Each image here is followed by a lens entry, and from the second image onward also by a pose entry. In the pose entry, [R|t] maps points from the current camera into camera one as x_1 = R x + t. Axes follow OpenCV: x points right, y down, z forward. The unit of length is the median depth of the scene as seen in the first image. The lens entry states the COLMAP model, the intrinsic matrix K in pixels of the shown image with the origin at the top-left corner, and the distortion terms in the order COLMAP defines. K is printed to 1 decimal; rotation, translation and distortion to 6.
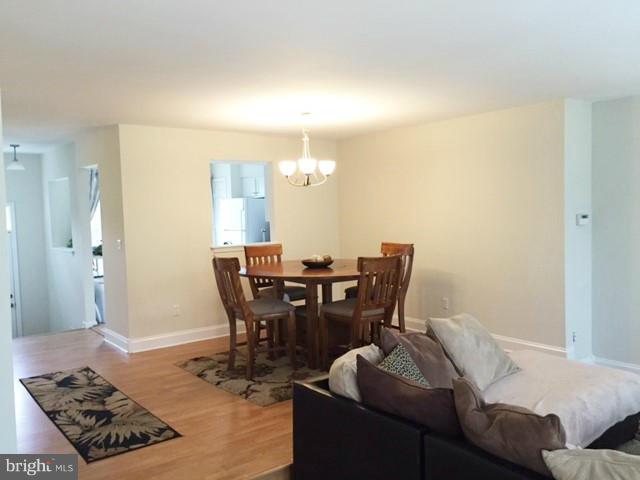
lens RADIAL K [[550.1, 0, 320.0], [0, 550.1, 240.0], [0, 0, 1]] dist [0.013523, -0.006514]
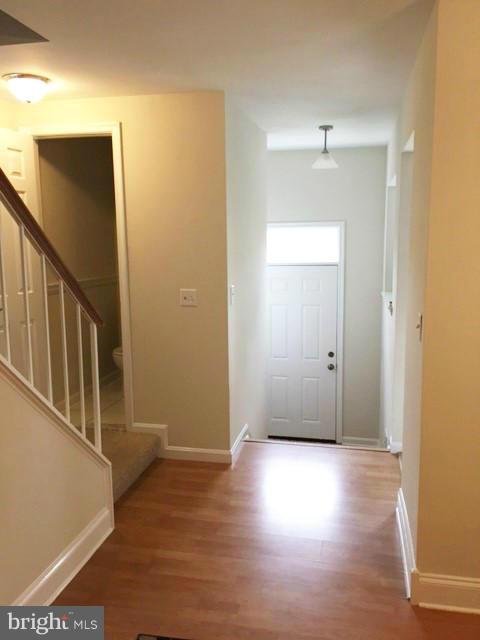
lens RADIAL K [[550.1, 0, 240.0], [0, 550.1, 320.0], [0, 0, 1]] dist [0.013523, -0.006514]
pose [[0.645343, 0.143959, -0.750206, -0.168574], [-0.059967, 0.988598, 0.138119, -0.052295], [0.761536, -0.044146, 0.646618, 0.704114]]
